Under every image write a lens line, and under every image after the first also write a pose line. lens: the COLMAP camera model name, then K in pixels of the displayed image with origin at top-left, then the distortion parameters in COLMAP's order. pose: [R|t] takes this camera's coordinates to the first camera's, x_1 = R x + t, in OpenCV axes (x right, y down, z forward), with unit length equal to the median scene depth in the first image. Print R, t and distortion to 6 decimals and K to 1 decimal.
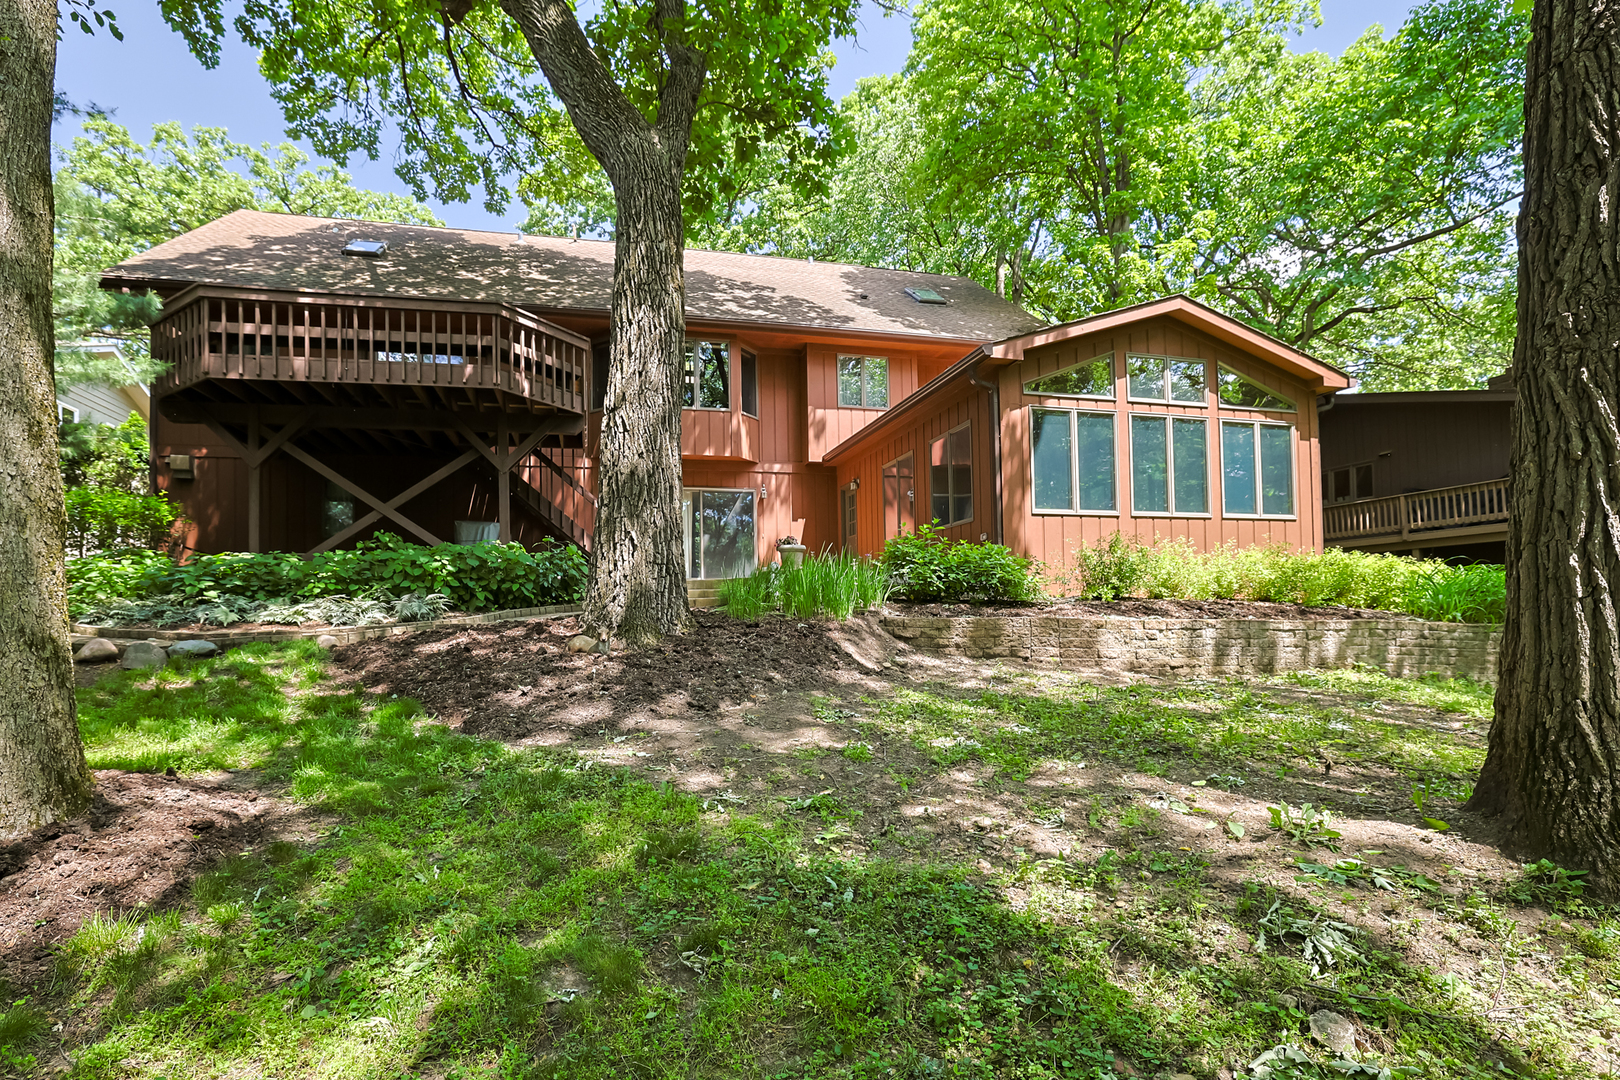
lens RADIAL K [[742.4, 0, 787.9], [0, 742.4, 614.1], [0, 0, 1]] dist [-0.030239, 0.003445]
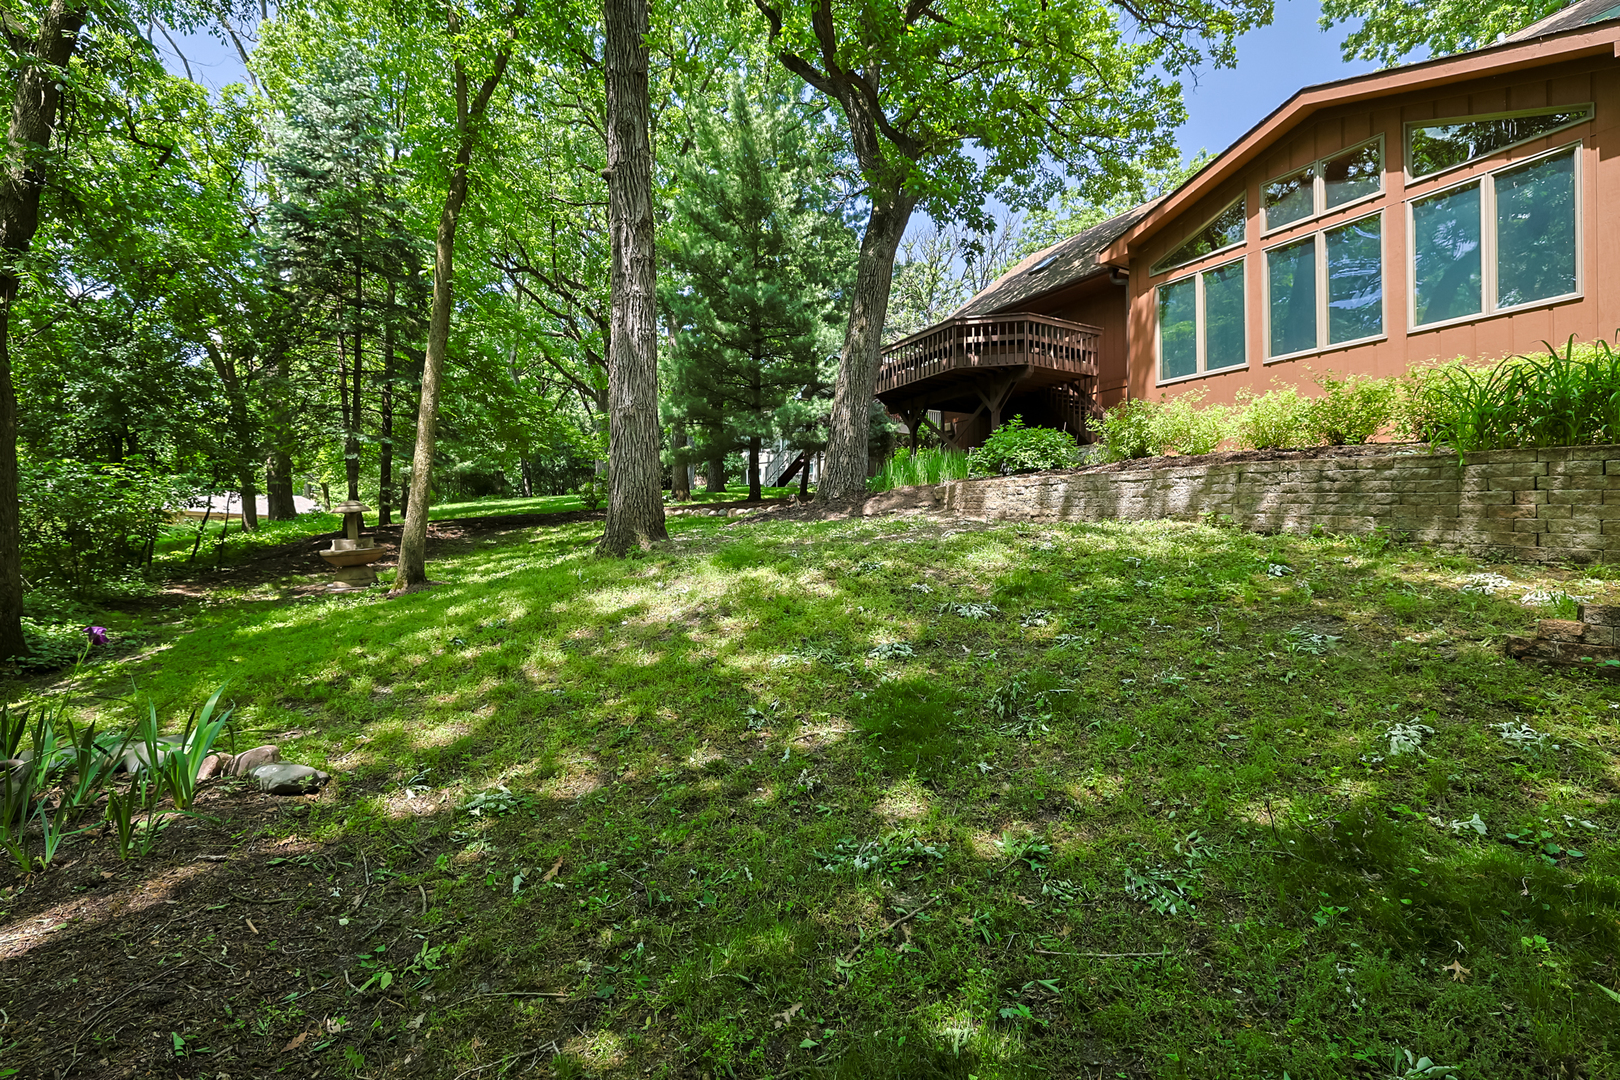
lens RADIAL K [[742.4, 0, 815.7], [0, 742.4, 545.1], [0, 0, 1]] dist [-0.030239, 0.003445]
pose [[0.236641, 0.023866, -0.971304, 1.213513], [0.000983, 0.999692, 0.024803, 0.065672], [0.971597, -0.006824, 0.236545, 0.252216]]
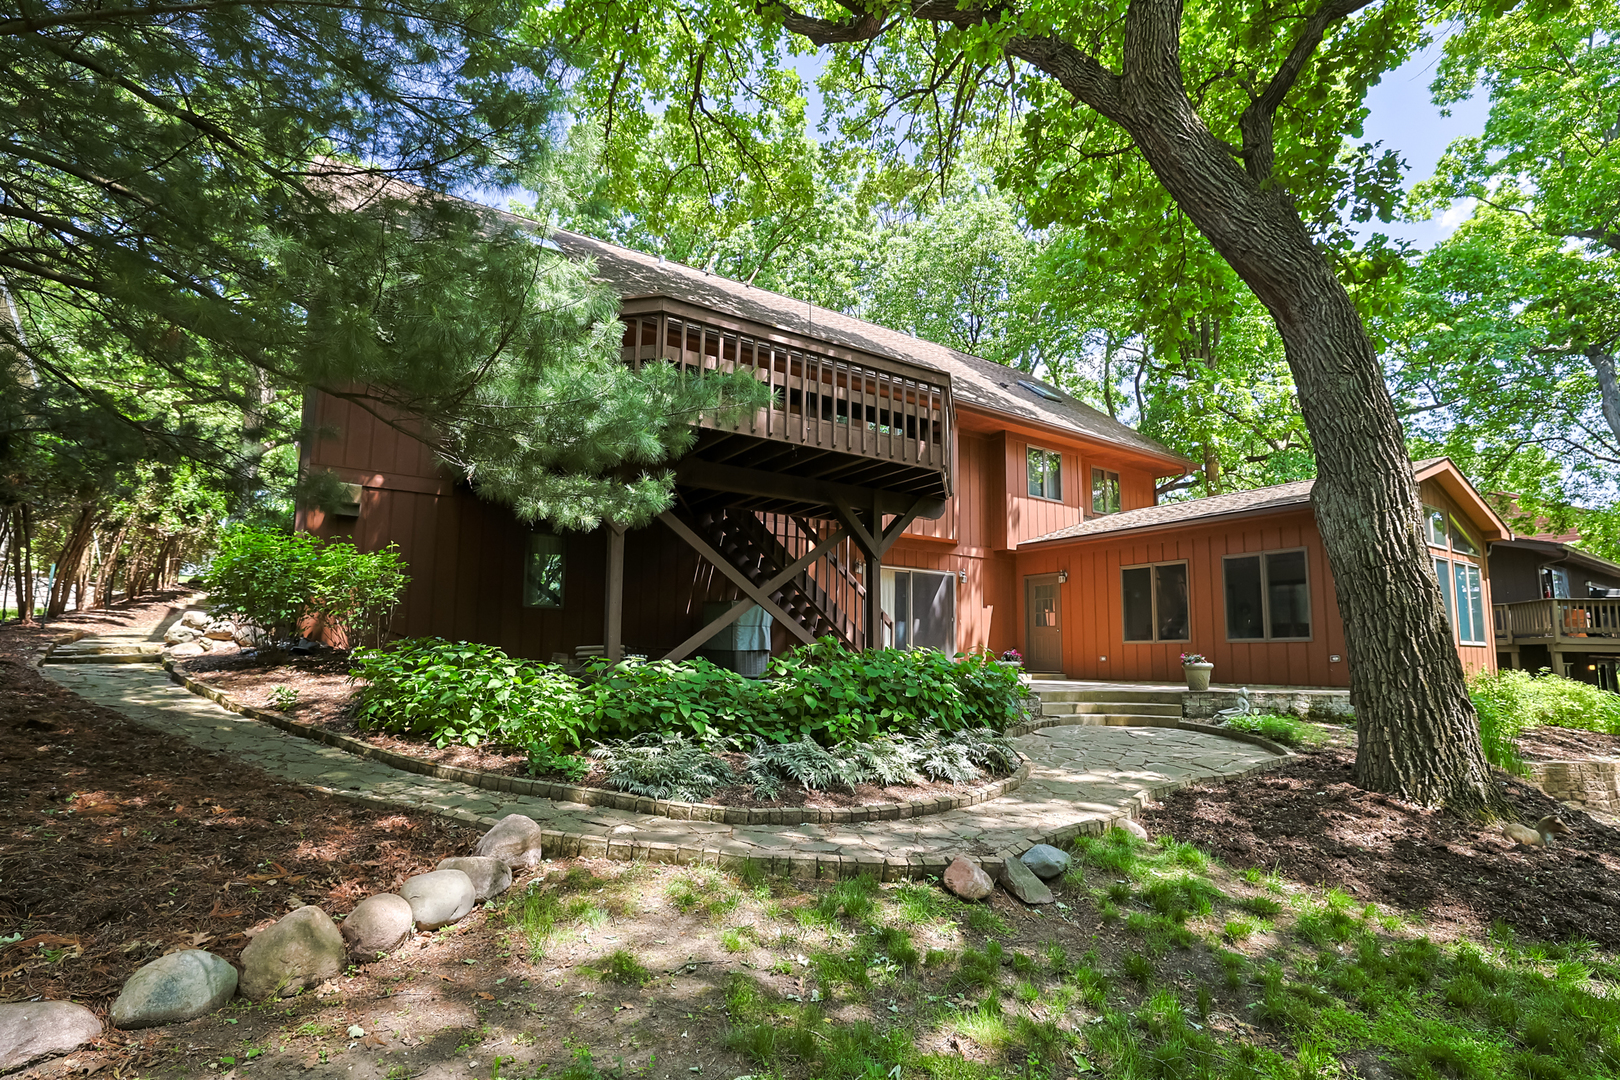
lens RADIAL K [[742.4, 0, 804.8], [0, 742.4, 532.1], [0, 0, 1]] dist [-0.030239, 0.003445]
pose [[0.945762, 0.083265, 0.314009, -0.812691], [-0.032267, 0.985892, -0.164242, -0.087567], [-0.323255, 0.145201, 0.935106, 0.252373]]
